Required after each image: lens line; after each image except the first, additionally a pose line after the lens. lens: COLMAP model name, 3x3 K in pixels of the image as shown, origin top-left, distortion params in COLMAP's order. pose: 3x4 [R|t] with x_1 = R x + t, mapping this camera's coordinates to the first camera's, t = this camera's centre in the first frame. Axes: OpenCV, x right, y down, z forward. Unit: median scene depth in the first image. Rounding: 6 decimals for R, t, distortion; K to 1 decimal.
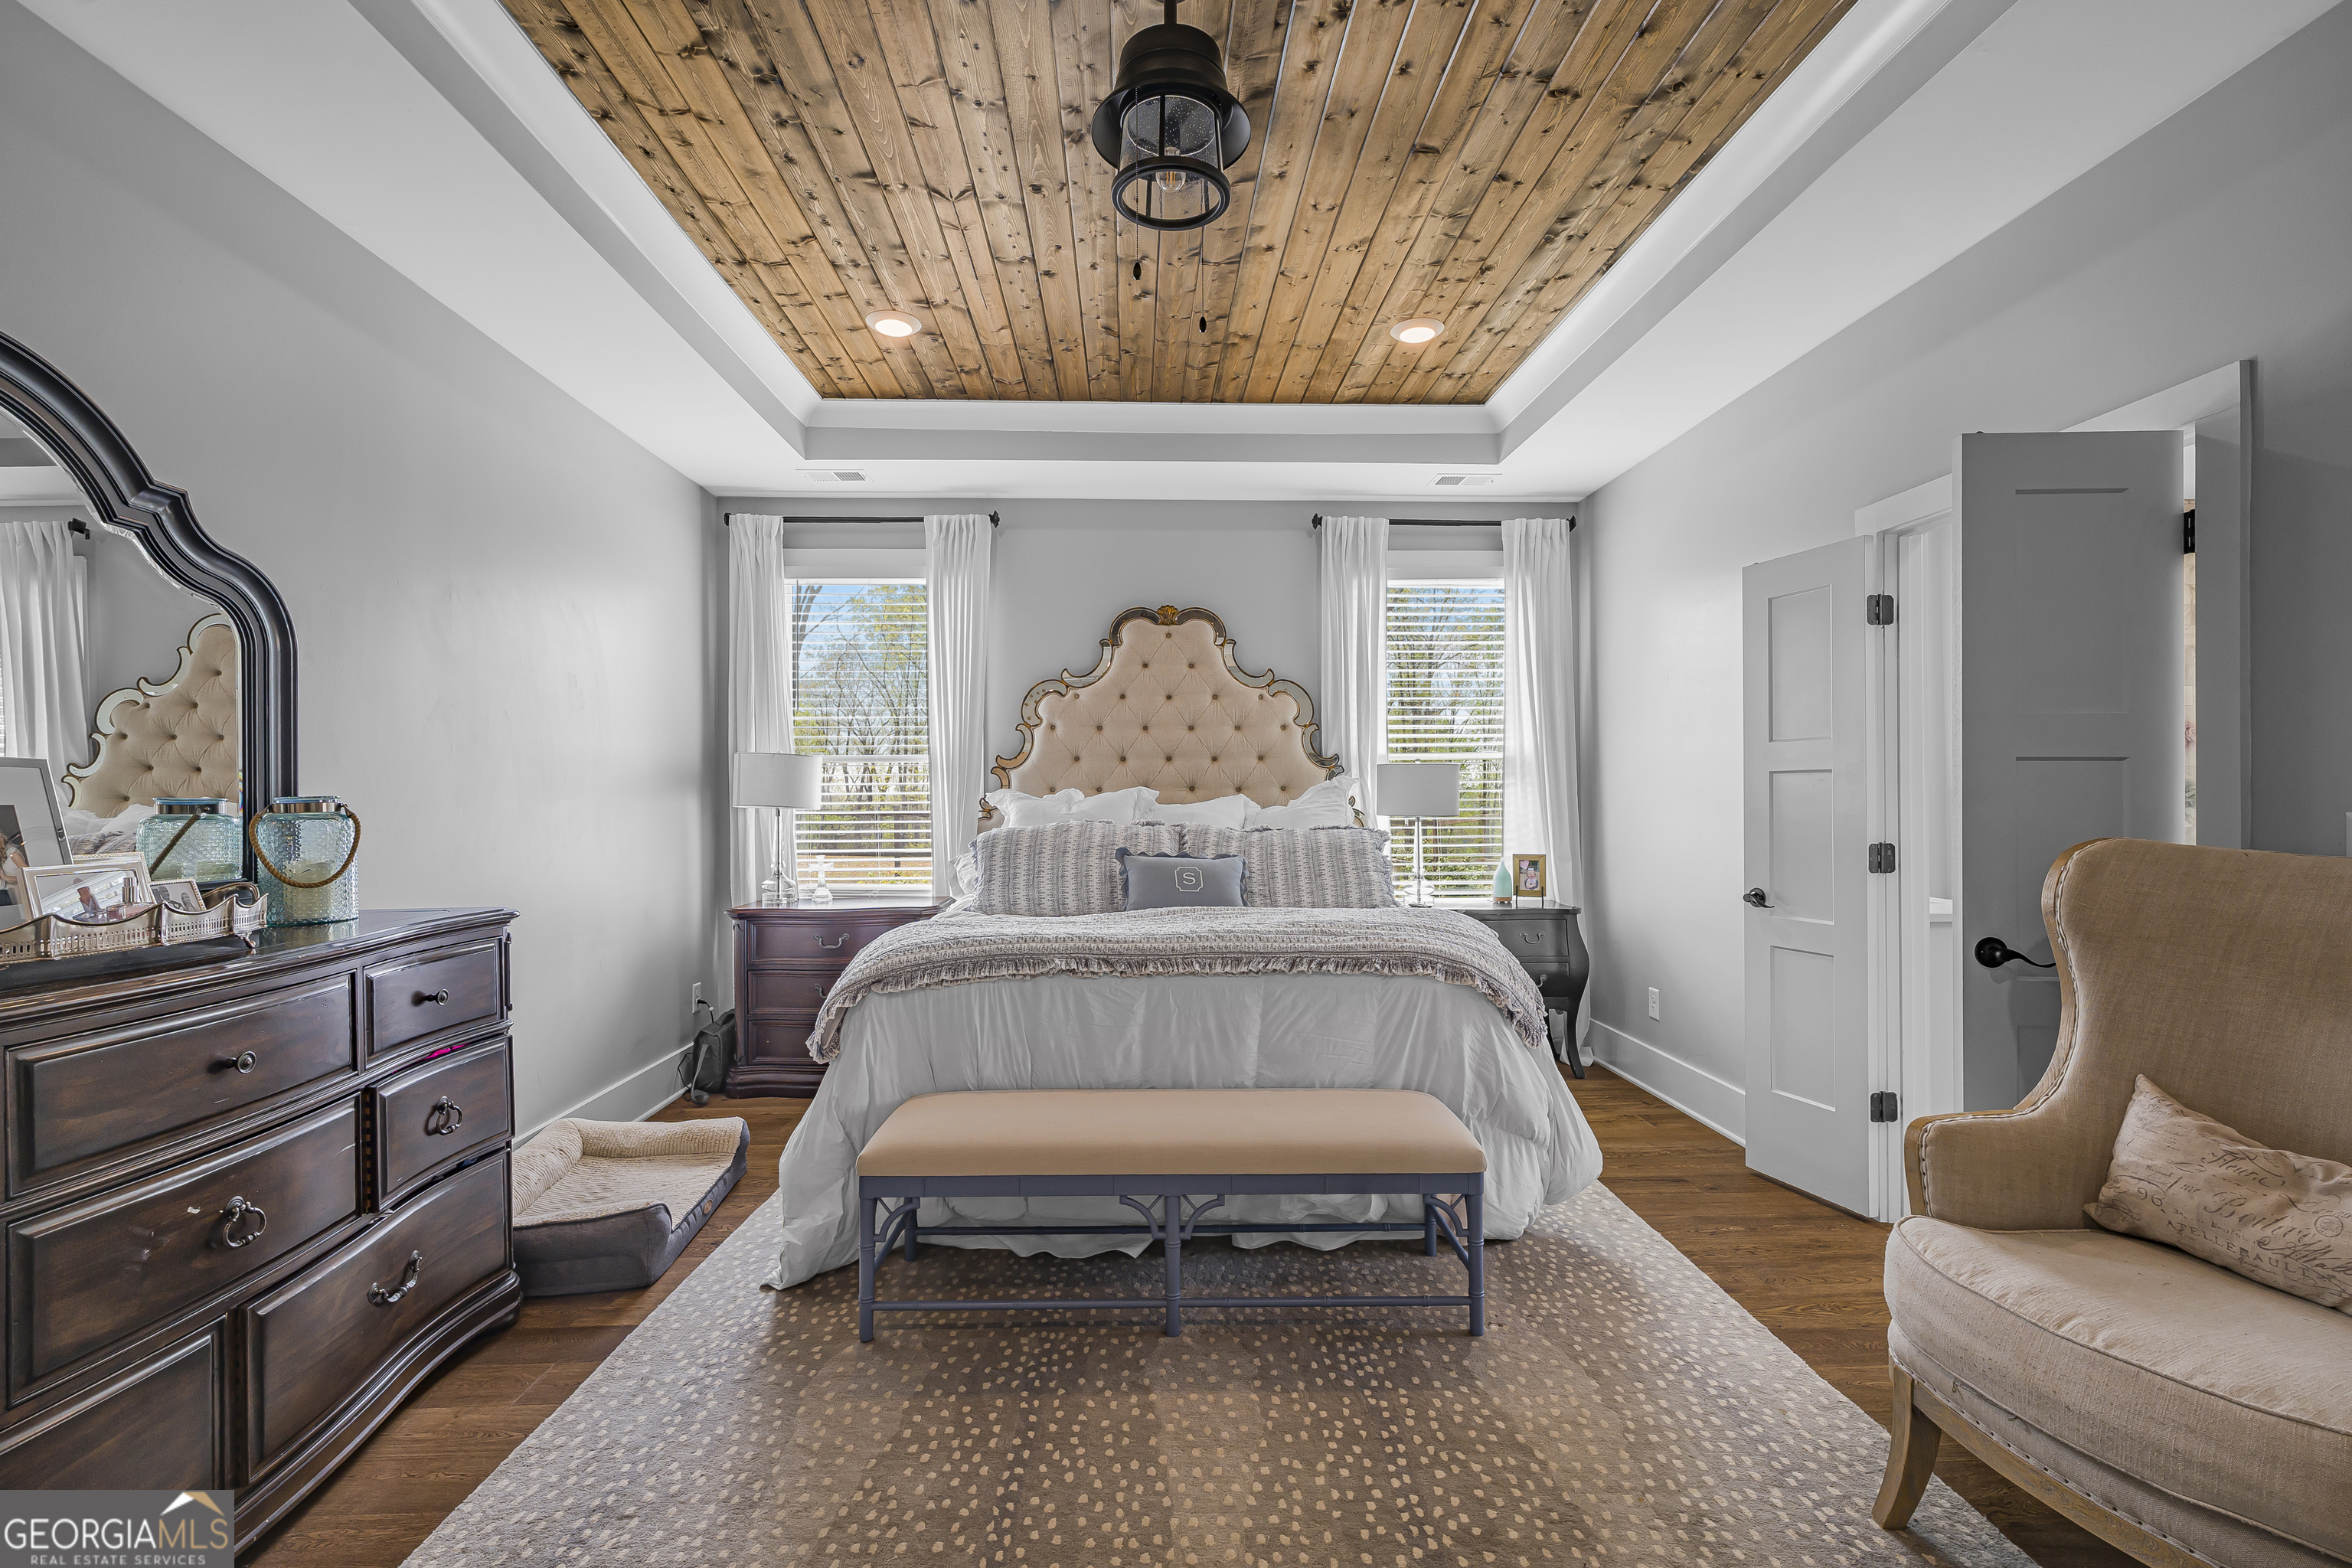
lens RADIAL K [[1030.6, 0, 1175.5], [0, 1030.6, 791.8], [0, 0, 1]] dist [0.002268, -0.000252]
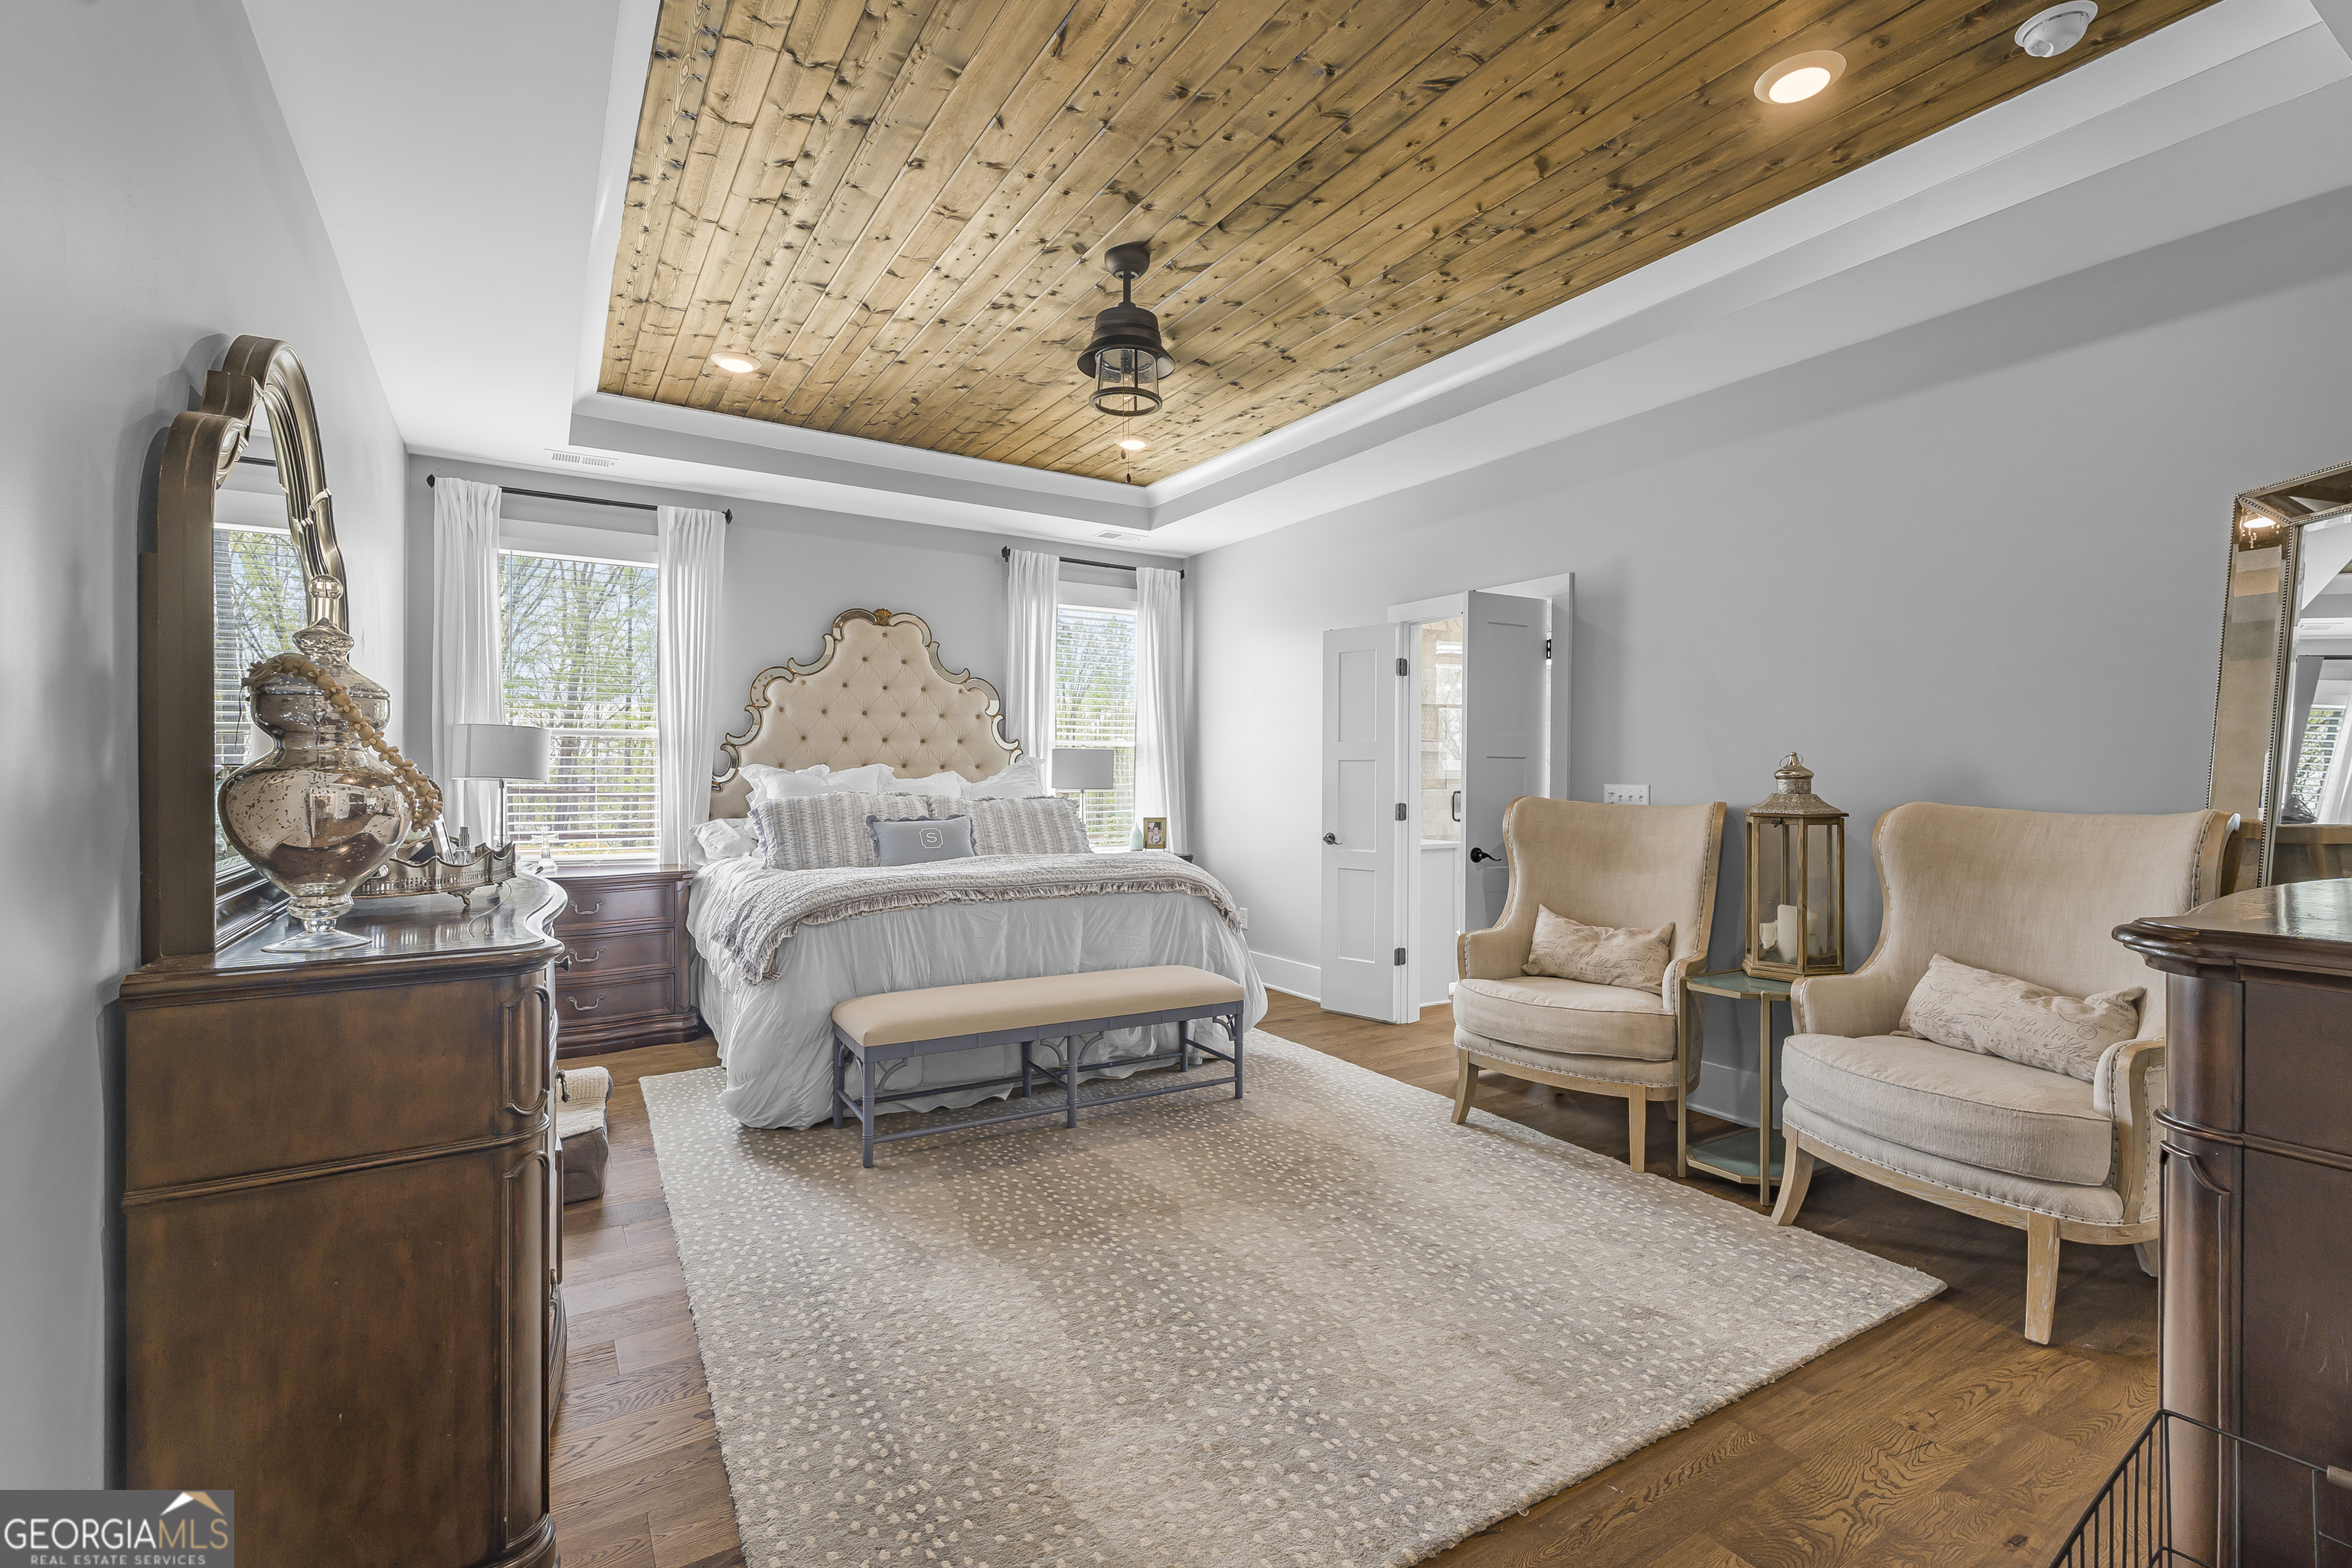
lens RADIAL K [[1032.6, 0, 1178.1], [0, 1032.6, 779.0], [0, 0, 1]] dist [0.002987, 0.000061]
pose [[0.867356, 0.006126, 0.497650, -0.489928], [-0.010598, 0.999925, 0.006163, 0.002504], [-0.497575, -0.010619, 0.867356, -0.304585]]
